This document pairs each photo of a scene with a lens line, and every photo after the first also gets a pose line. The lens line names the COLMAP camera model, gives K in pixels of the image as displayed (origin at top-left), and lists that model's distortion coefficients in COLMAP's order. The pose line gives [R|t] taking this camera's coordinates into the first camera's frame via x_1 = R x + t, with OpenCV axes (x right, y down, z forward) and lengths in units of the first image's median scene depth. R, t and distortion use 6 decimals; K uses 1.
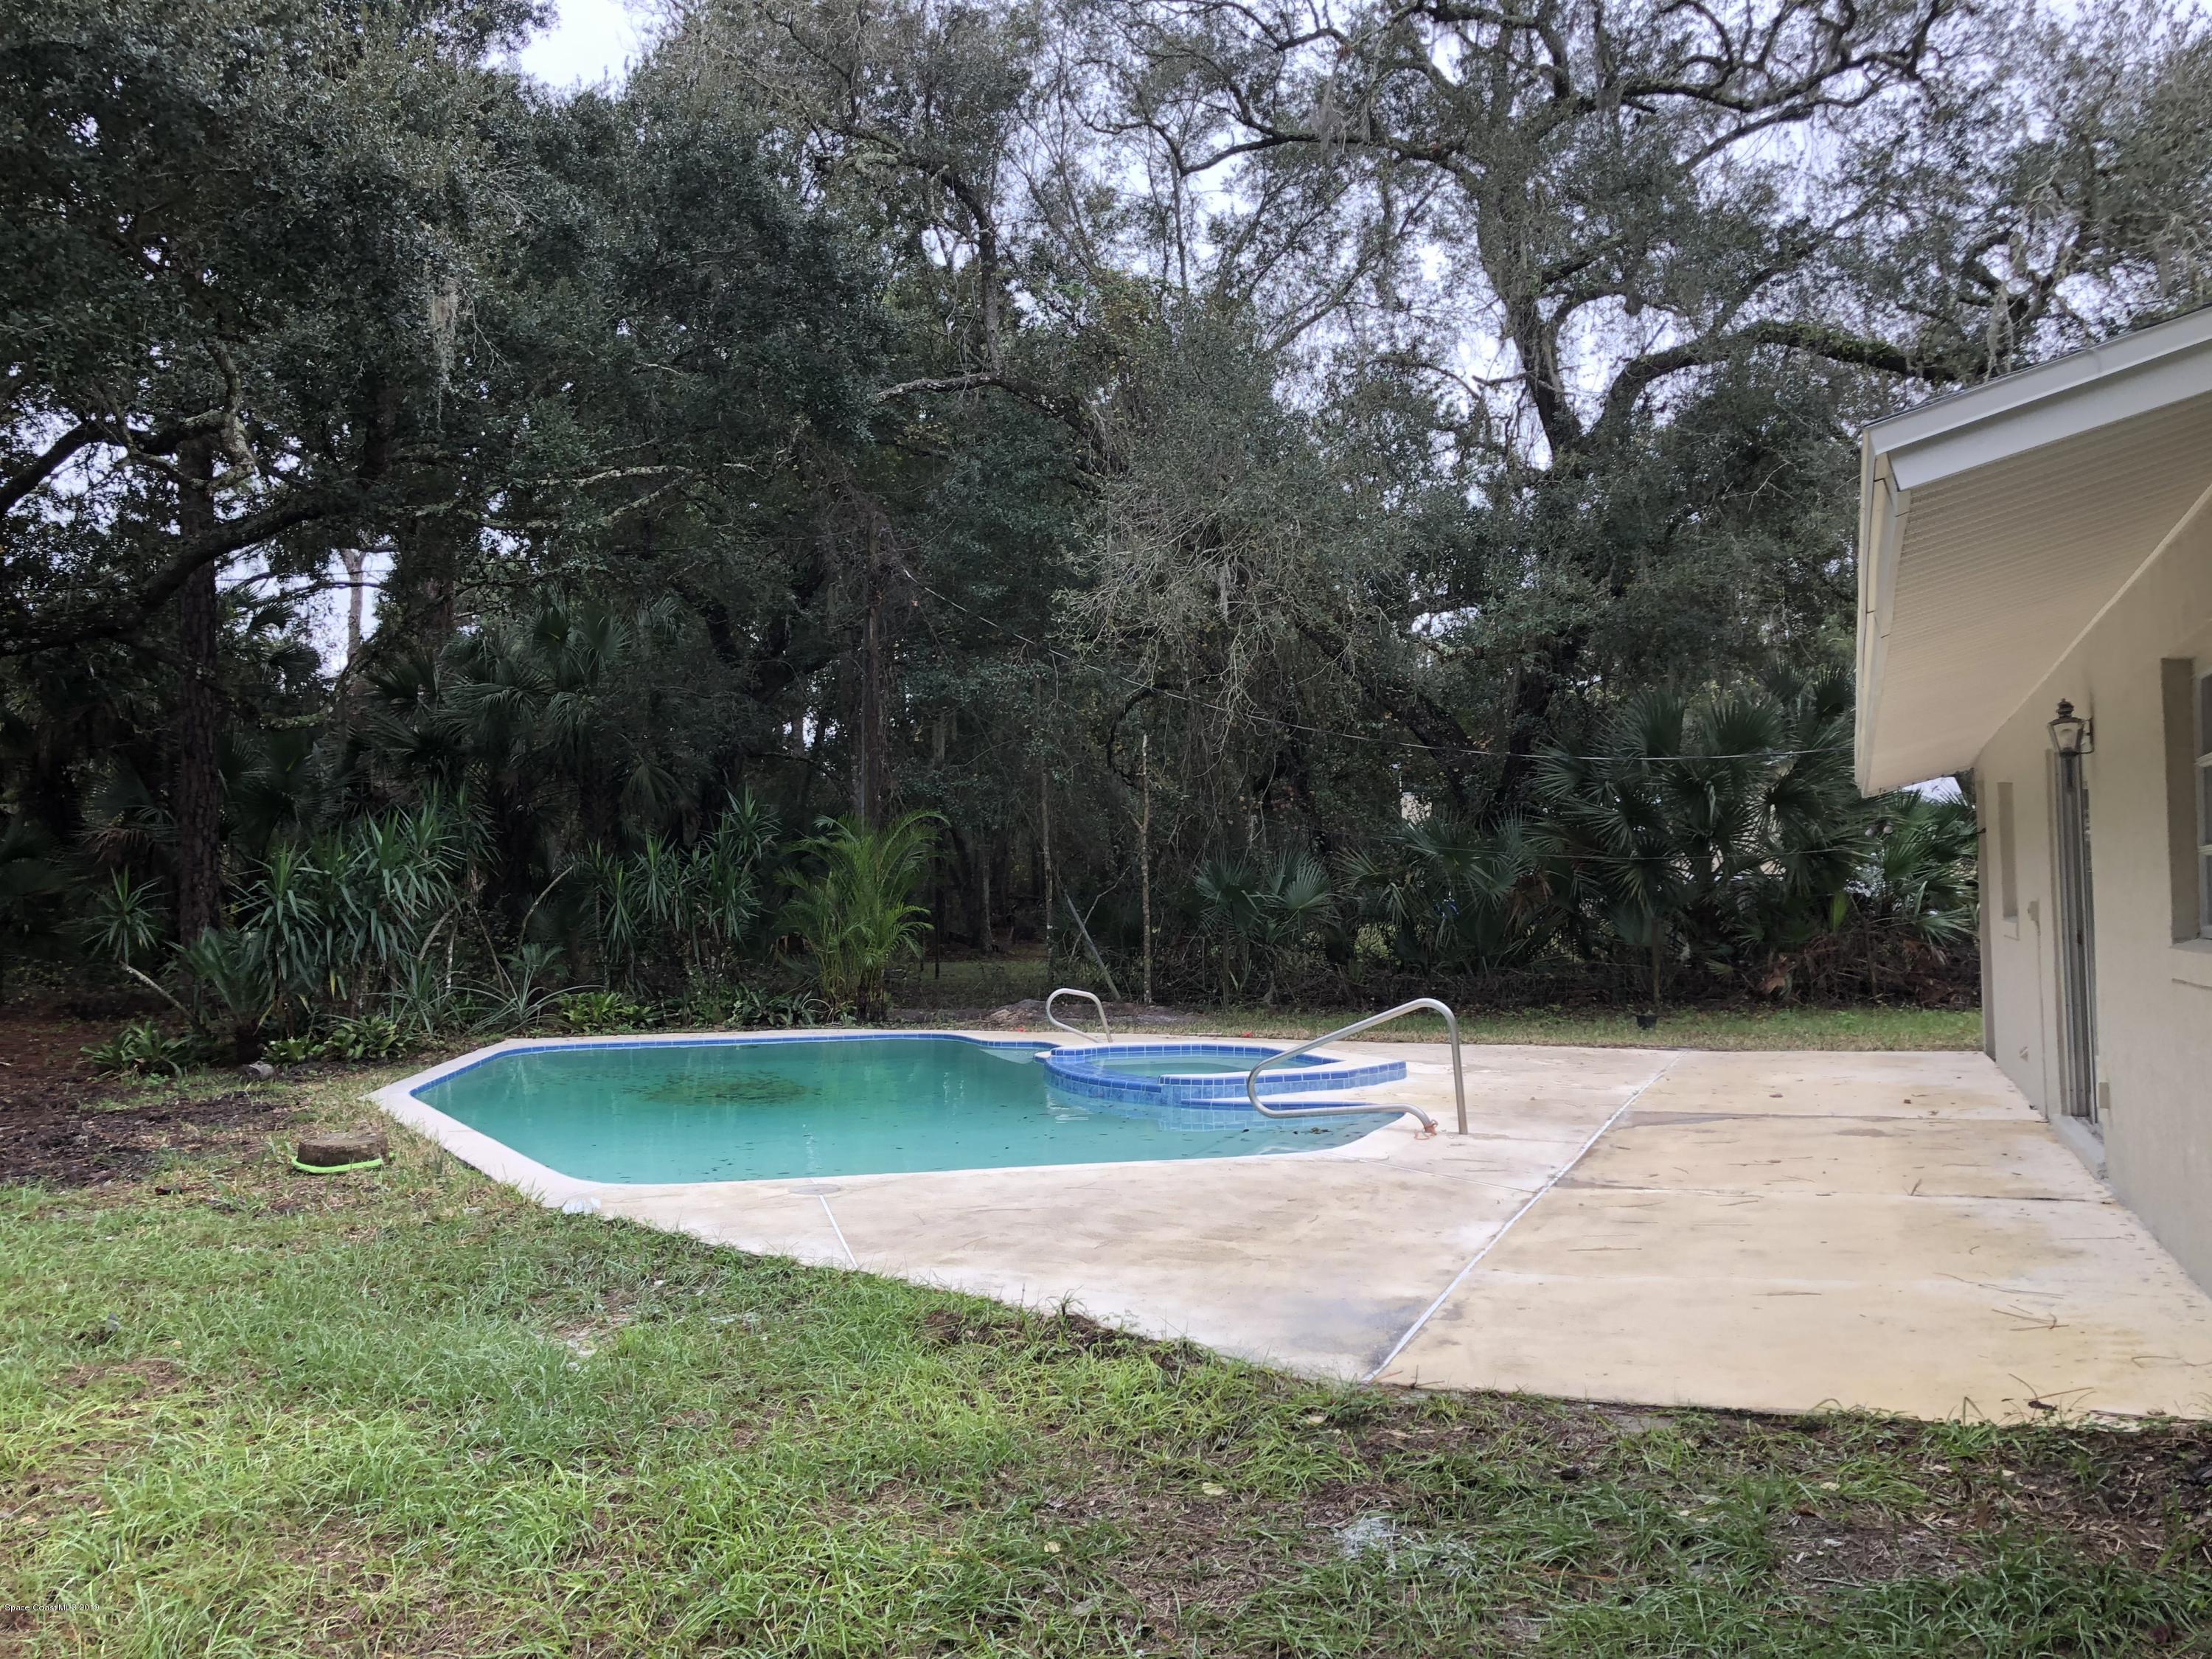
lens RADIAL K [[1807.5, 0, 1114.2], [0, 1807.5, 829.7], [0, 0, 1]] dist [0.039181, -0.043163]
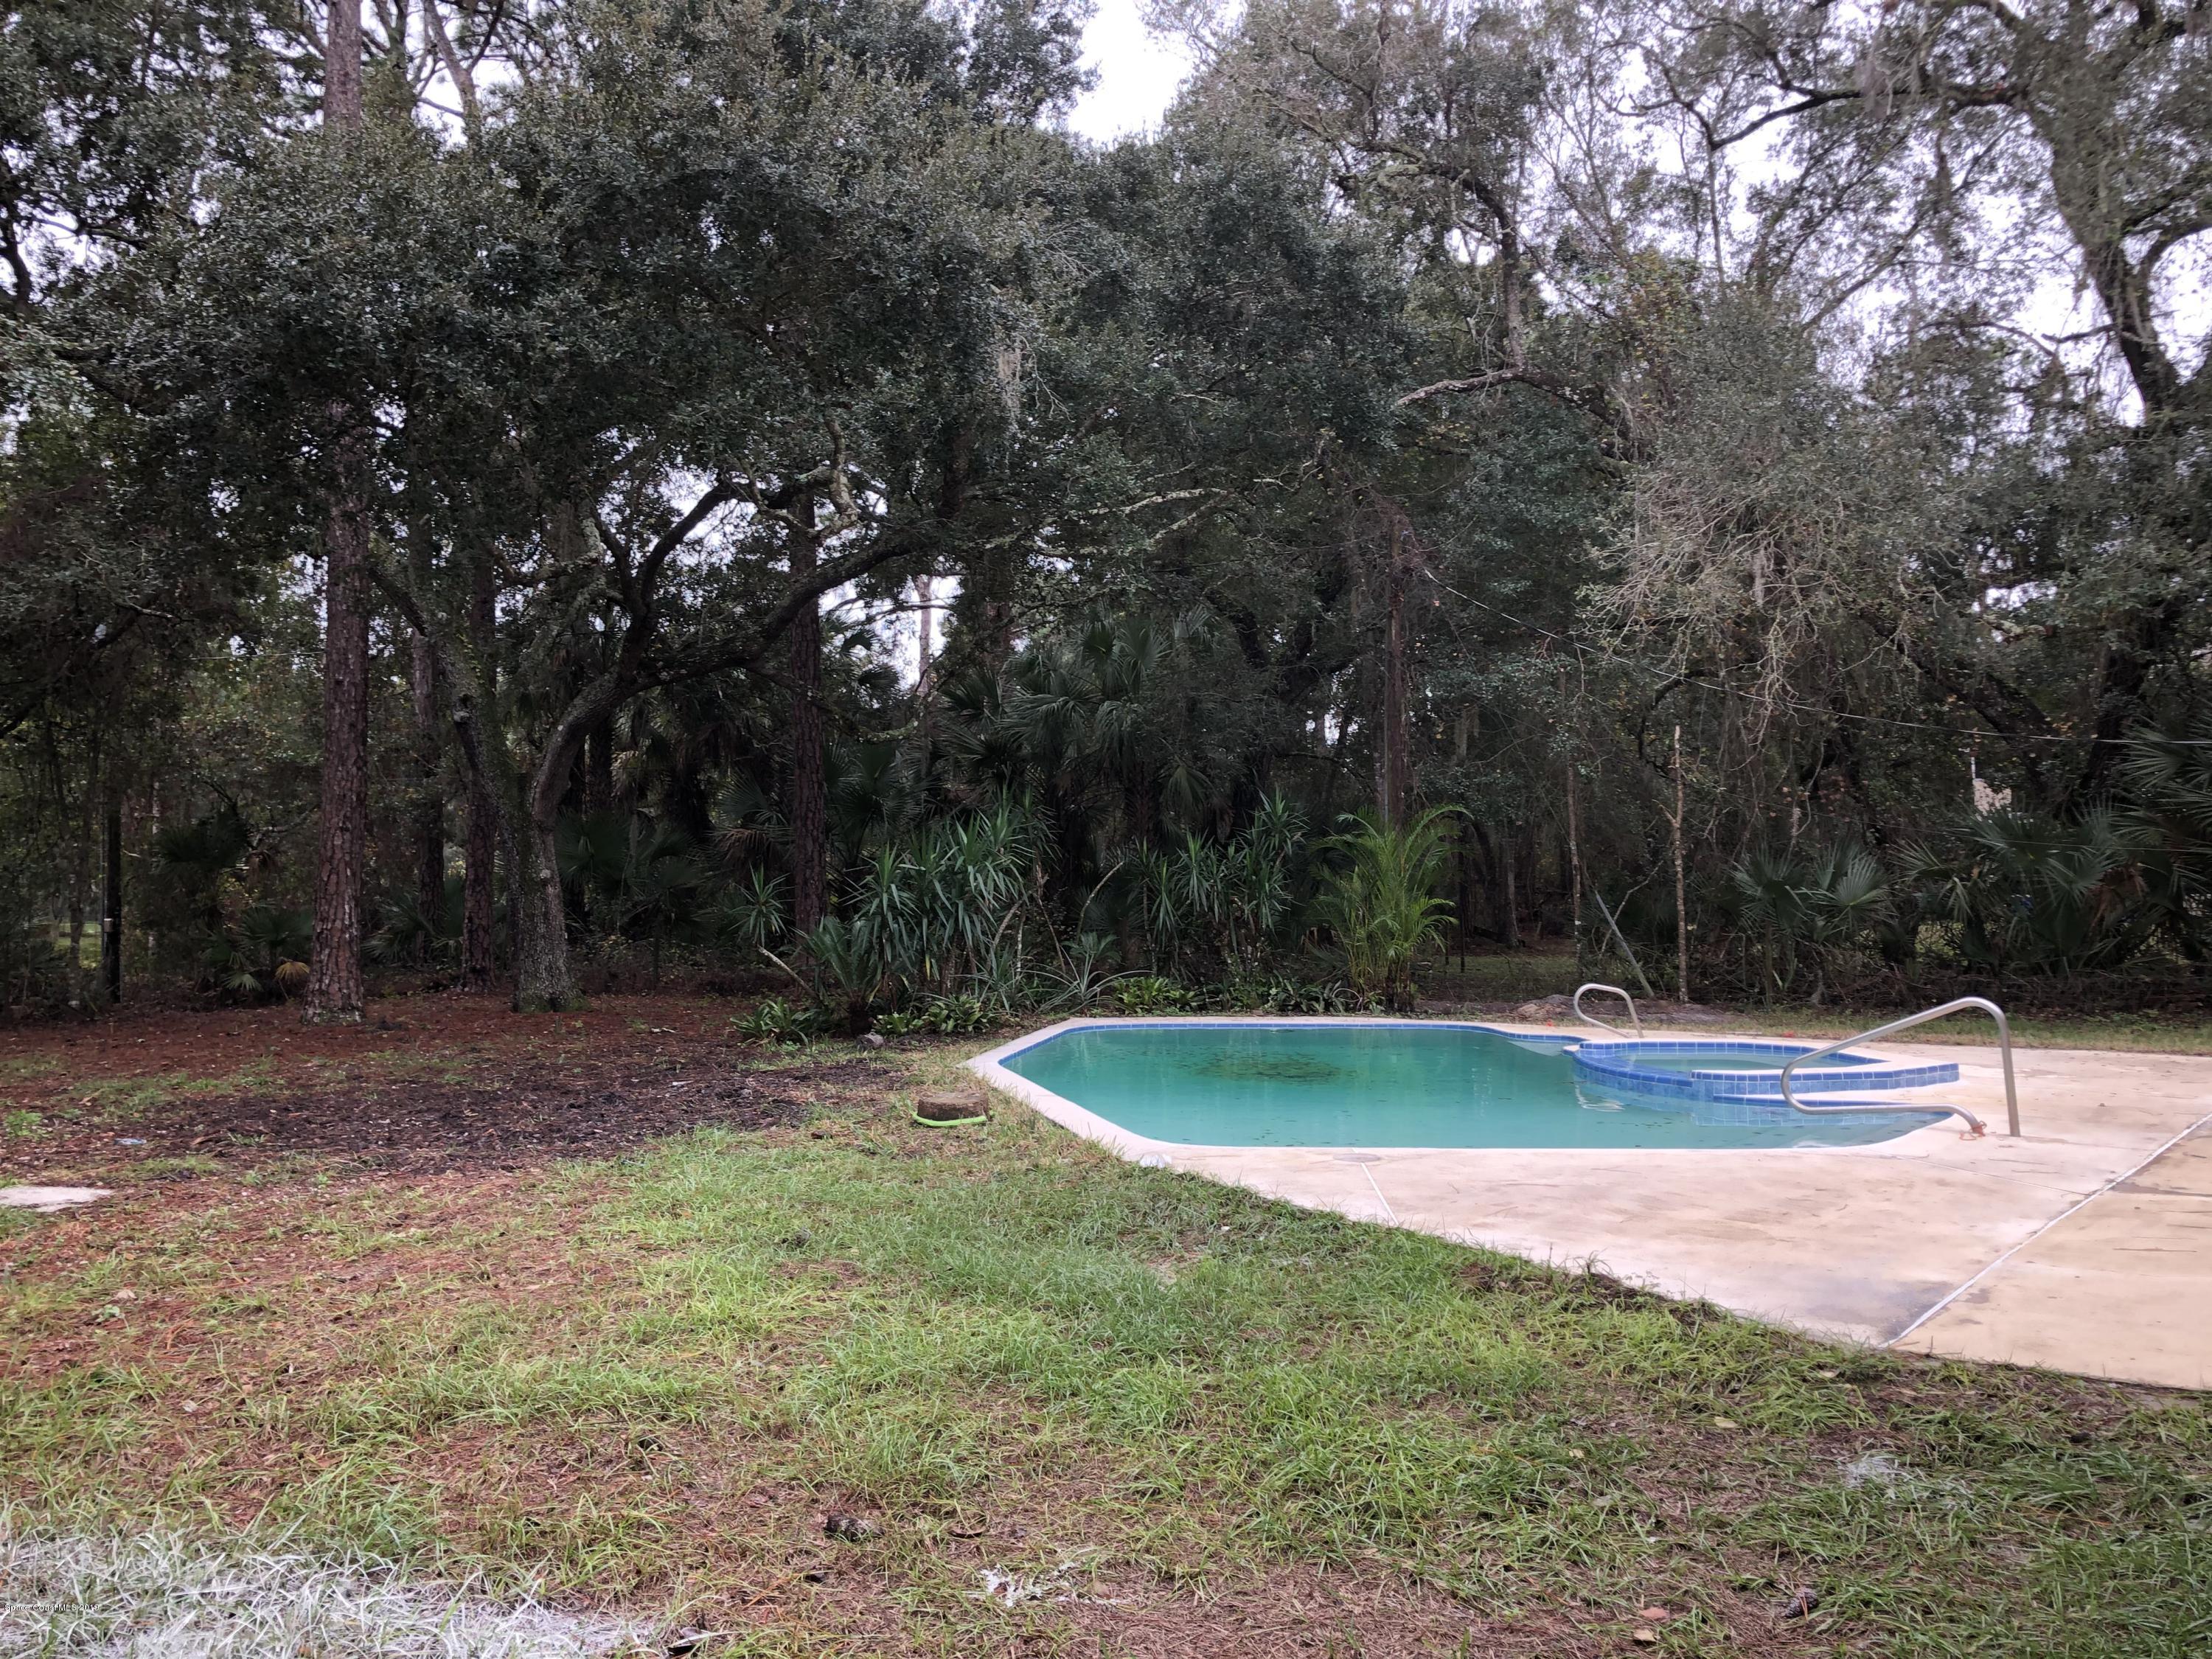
lens RADIAL K [[1807.5, 0, 1109.2], [0, 1807.5, 834.5], [0, 0, 1]] dist [0.039181, -0.043163]
pose [[0.958477, -0.007061, -0.285082, 0.002664], [0.008901, 0.999947, 0.005159, -0.002259], [0.285031, -0.007482, 0.958489, -0.039682]]
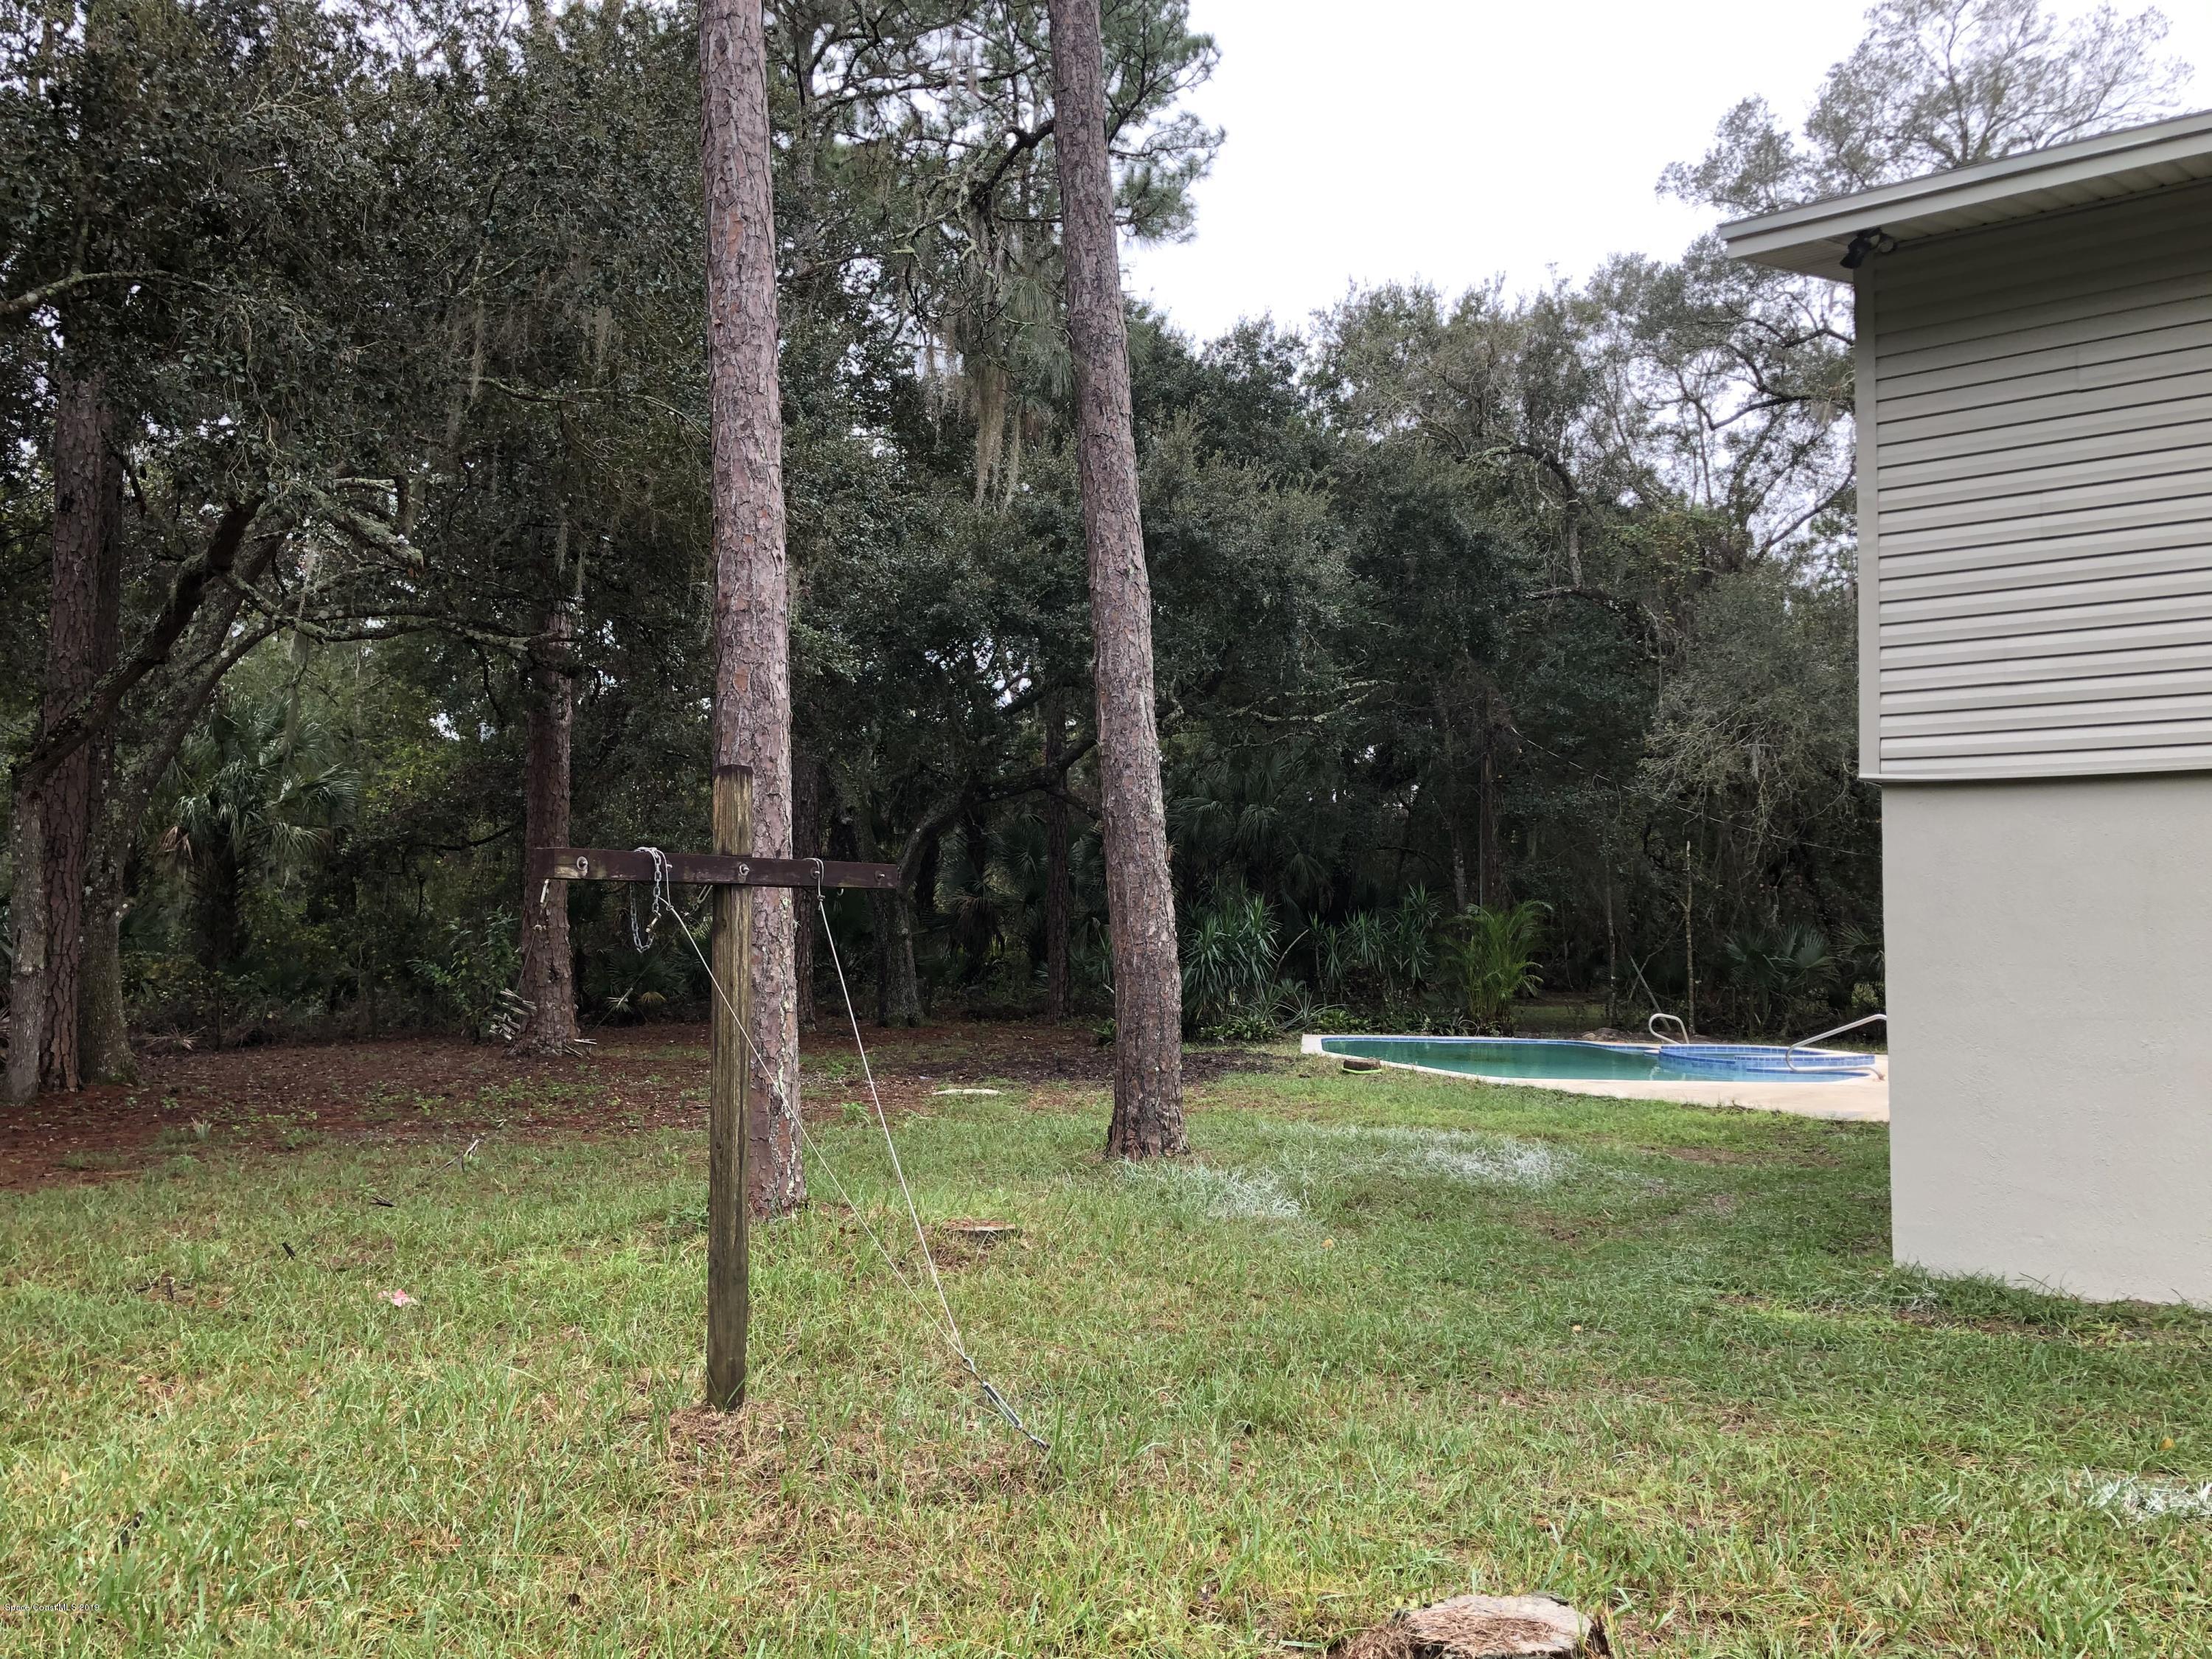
lens RADIAL K [[1807.5, 0, 1094.6], [0, 1807.5, 809.4], [0, 0, 1]] dist [0.039181, -0.043163]
pose [[0.964782, -0.002174, -0.263040, -0.074530], [-0.007580, 0.999321, -0.036063, -0.029757], [0.262940, 0.036786, 0.964111, -0.634067]]
